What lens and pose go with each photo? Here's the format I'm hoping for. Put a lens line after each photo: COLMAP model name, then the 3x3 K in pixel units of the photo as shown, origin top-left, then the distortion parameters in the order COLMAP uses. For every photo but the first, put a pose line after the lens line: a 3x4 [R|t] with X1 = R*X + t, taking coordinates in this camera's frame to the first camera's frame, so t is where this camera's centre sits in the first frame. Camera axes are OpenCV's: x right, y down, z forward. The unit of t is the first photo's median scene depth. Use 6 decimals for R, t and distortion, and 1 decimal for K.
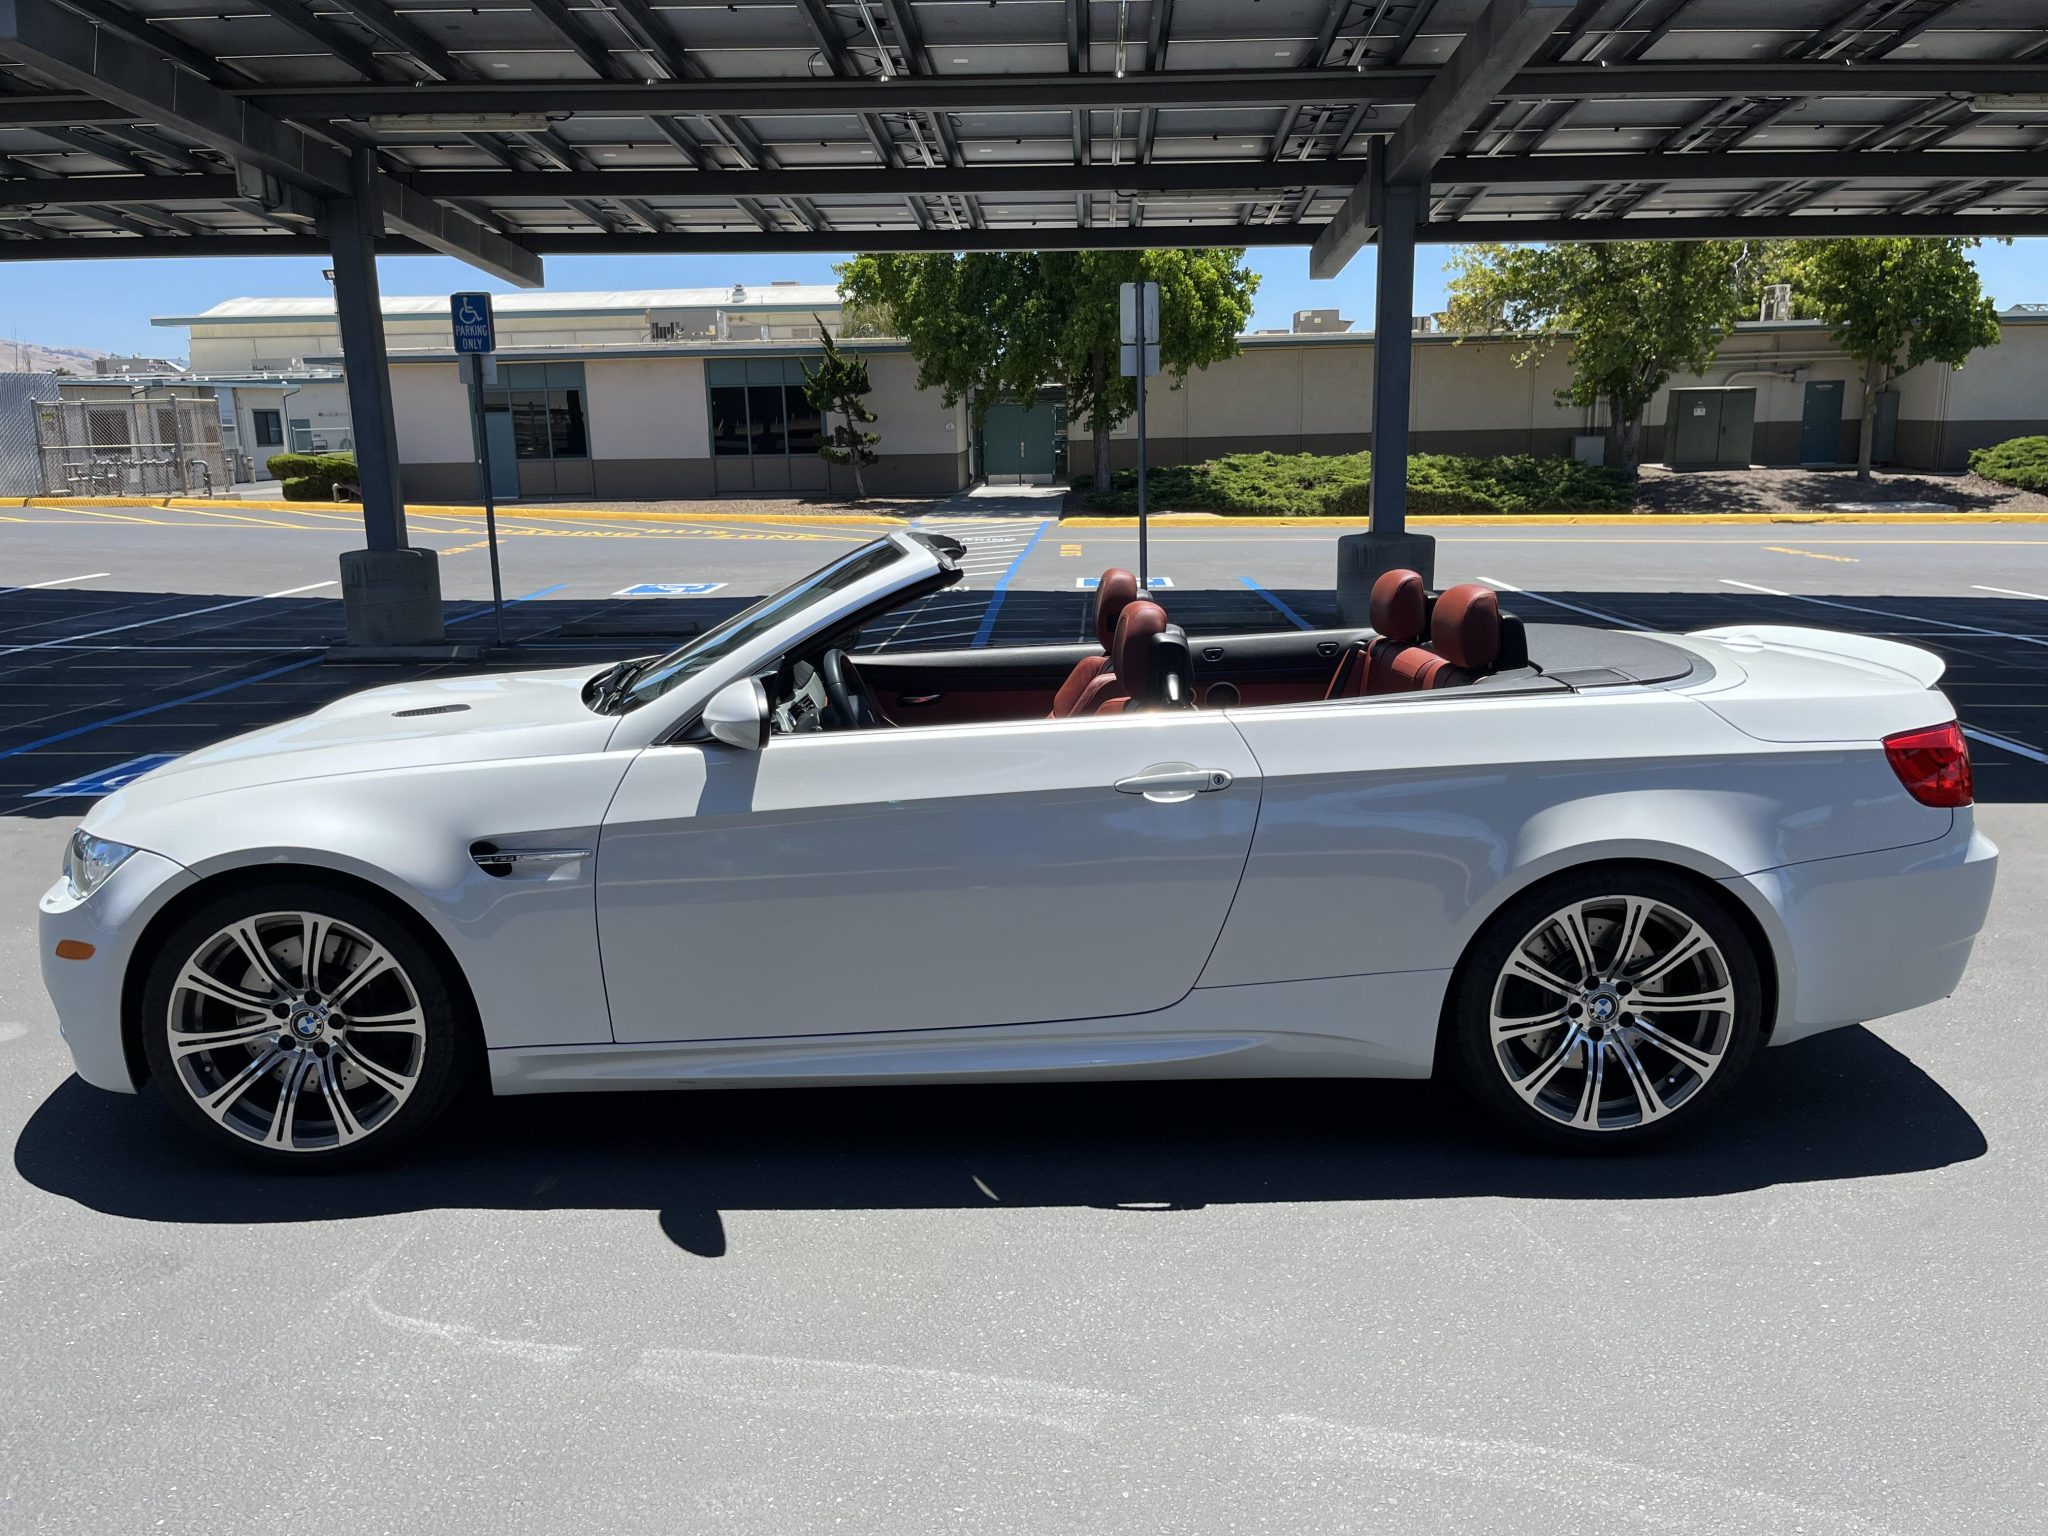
lens RADIAL K [[1559.1, 0, 1027.9], [0, 1559.1, 752.5], [0, 0, 1]] dist [0.054725, -0.070801]
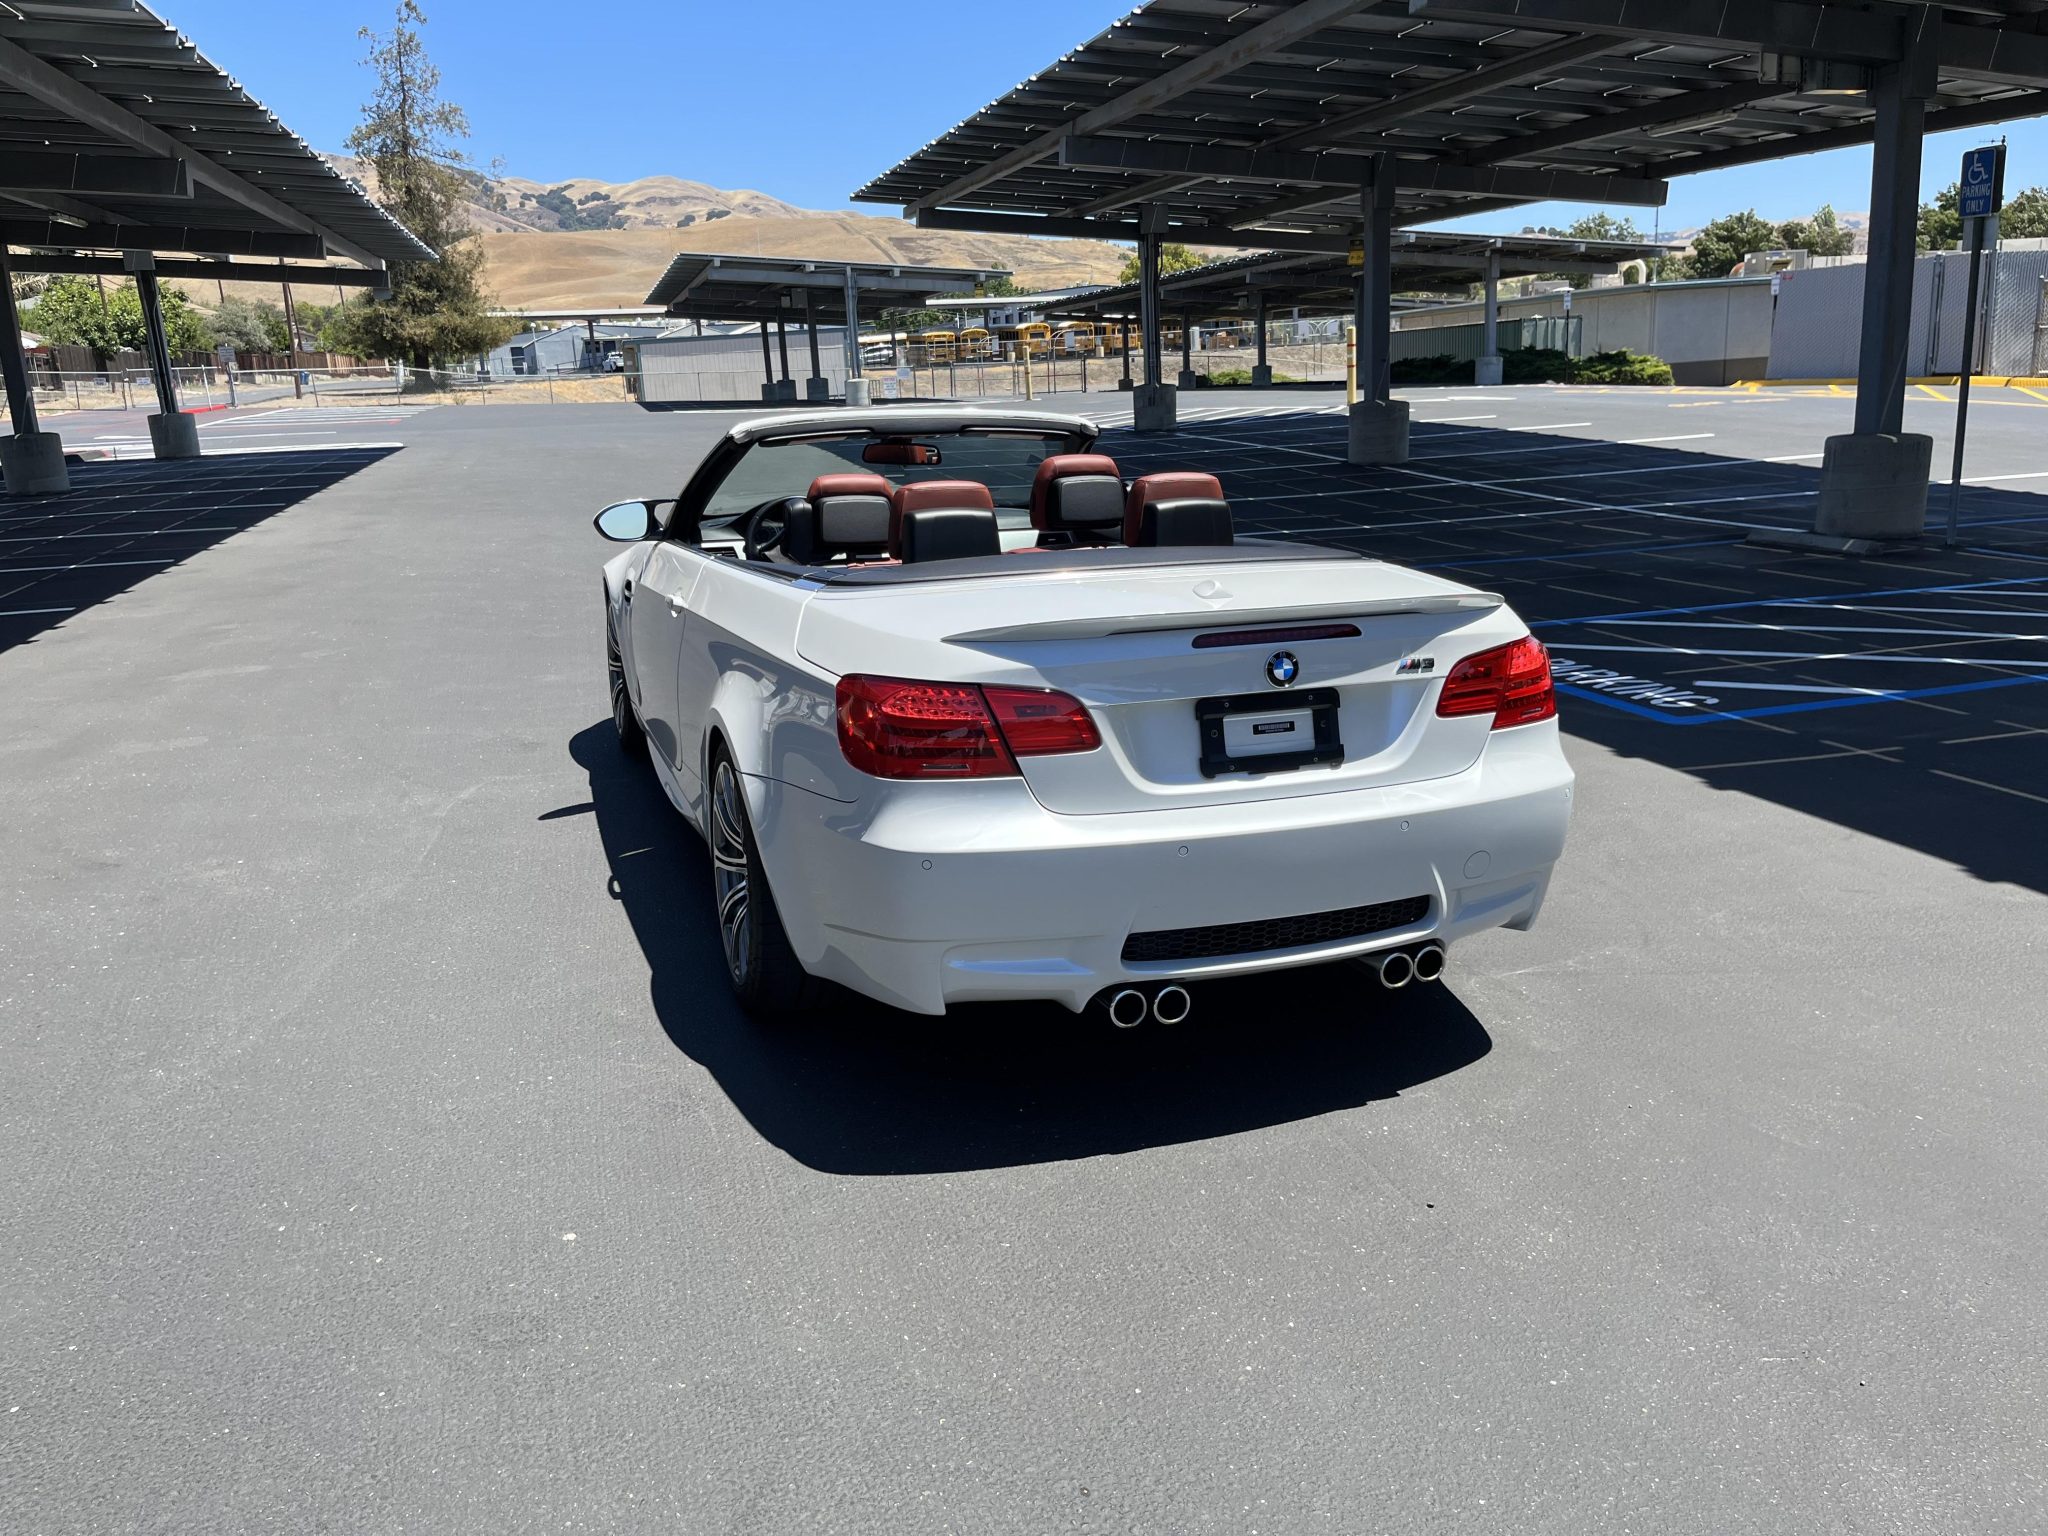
lens RADIAL K [[1559.1, 0, 1013.9], [0, 1559.1, 765.1], [0, 0, 1]] dist [0.054725, -0.070801]
pose [[0.302728, 0.233670, -0.923988, 0.398490], [-0.156861, 0.968474, 0.193527, -0.041412], [0.940080, 0.086351, 0.329838, 0.230102]]
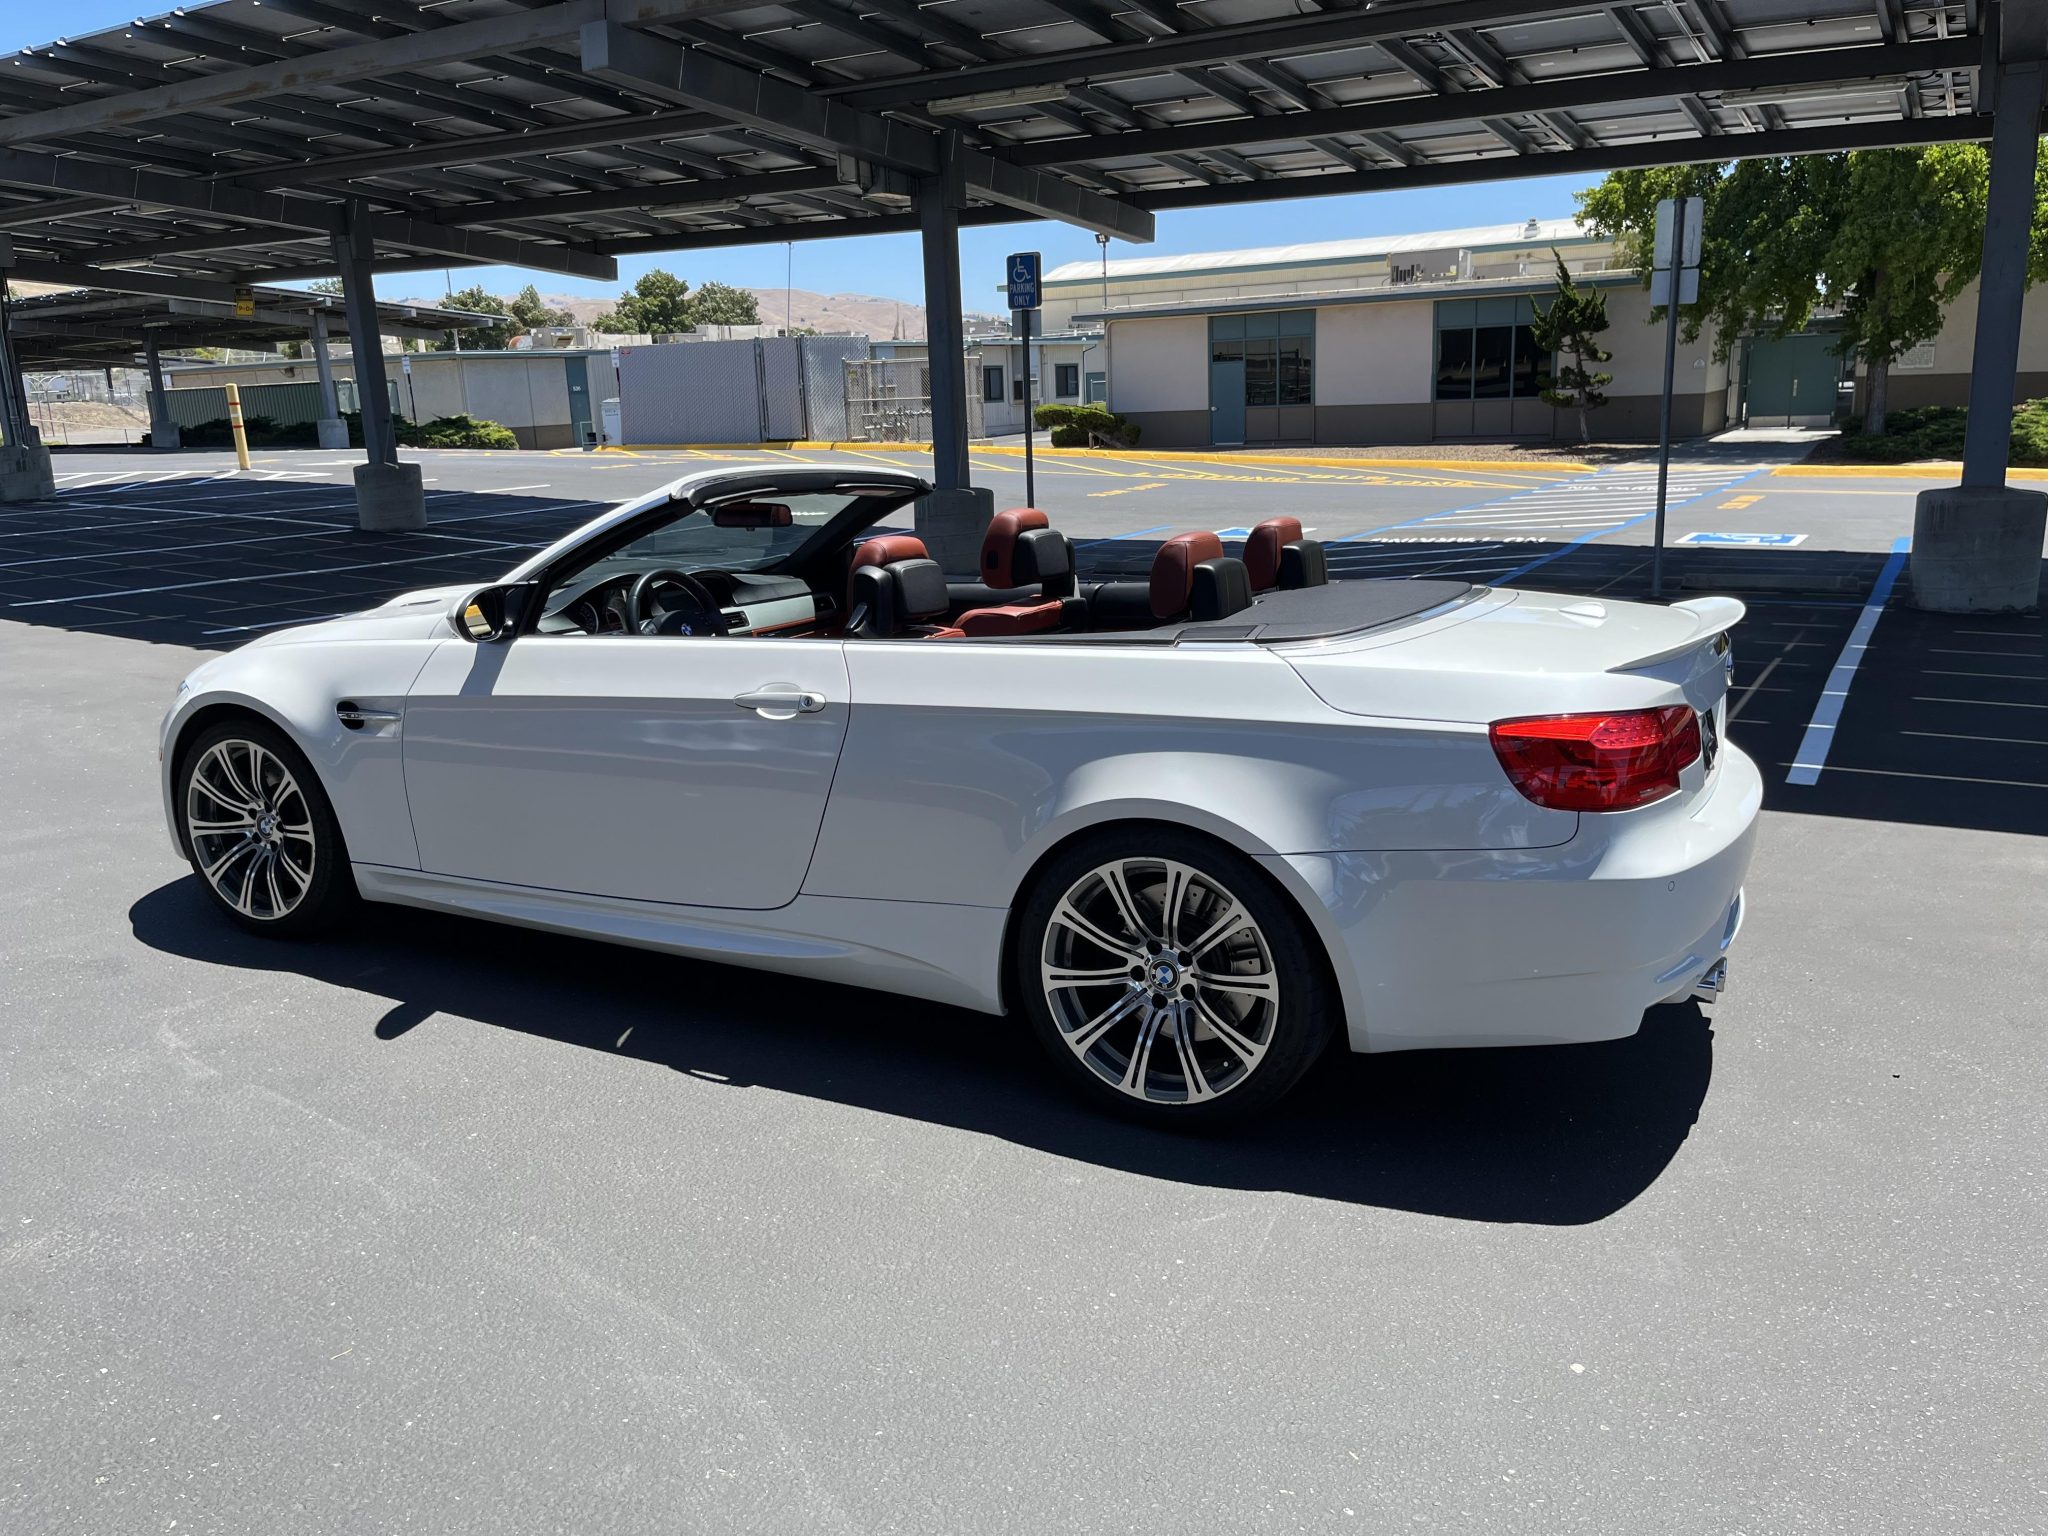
lens RADIAL K [[1559.1, 0, 1017.1], [0, 1559.1, 758.5], [0, 0, 1]] dist [0.054725, -0.070801]
pose [[0.873366, 0.101082, -0.476460, 0.207494], [-0.083555, 0.994820, 0.057893, -0.004837], [0.479844, -0.010751, 0.877288, 0.034615]]
